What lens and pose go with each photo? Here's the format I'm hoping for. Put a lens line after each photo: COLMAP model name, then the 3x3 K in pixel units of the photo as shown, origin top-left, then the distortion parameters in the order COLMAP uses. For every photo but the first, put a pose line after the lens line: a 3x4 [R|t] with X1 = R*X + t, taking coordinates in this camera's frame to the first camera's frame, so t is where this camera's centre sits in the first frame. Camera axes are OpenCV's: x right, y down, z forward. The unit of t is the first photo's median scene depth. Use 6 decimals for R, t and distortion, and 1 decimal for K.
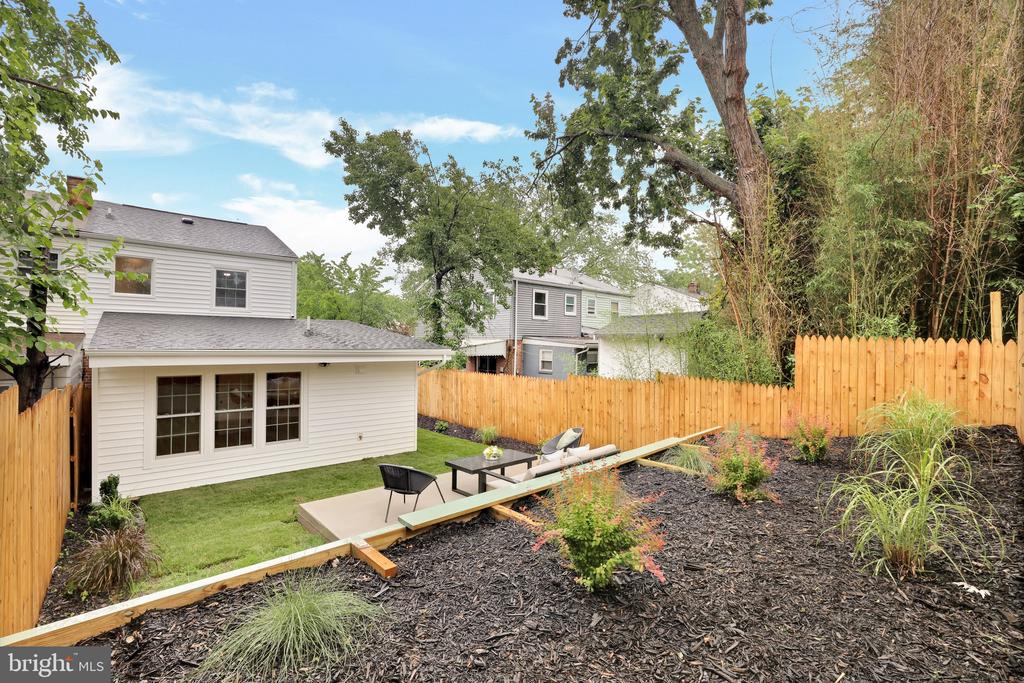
lens RADIAL K [[448.4, 0, 503.0], [0, 448.4, 337.0], [0, 0, 1]] dist [-0.044660, 0.019488]
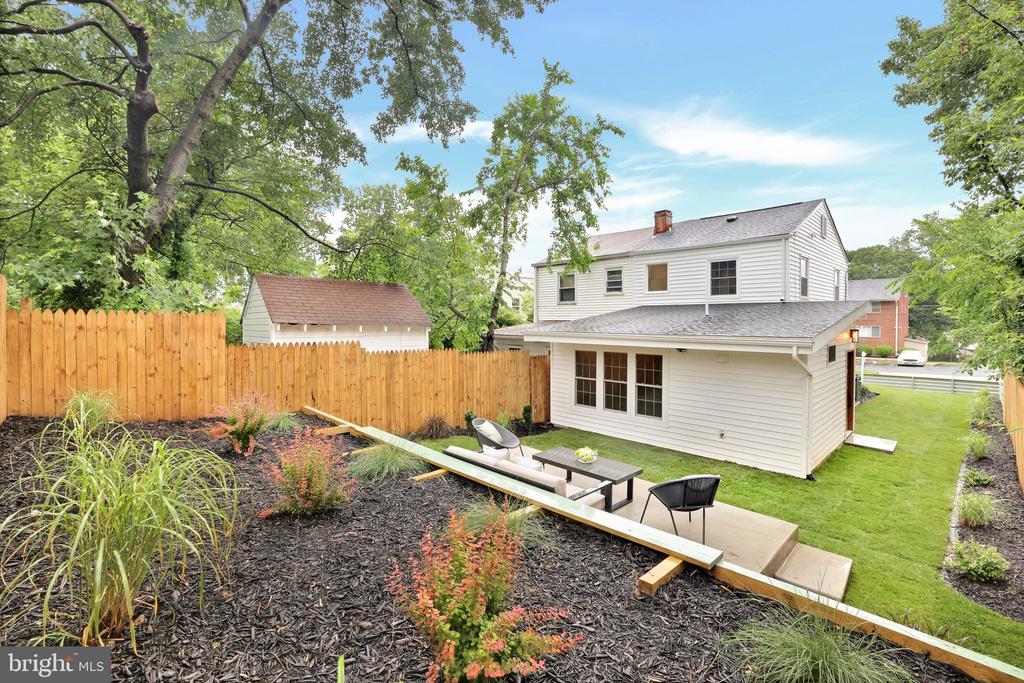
lens RADIAL K [[448.4, 0, 503.0], [0, 448.4, 337.0], [0, 0, 1]] dist [-0.044660, 0.019488]
pose [[0.032640, 0.020279, -0.999261, 0.612880], [0.010889, 0.999728, 0.020644, 0.008092], [0.999408, -0.011554, 0.032410, 0.598514]]
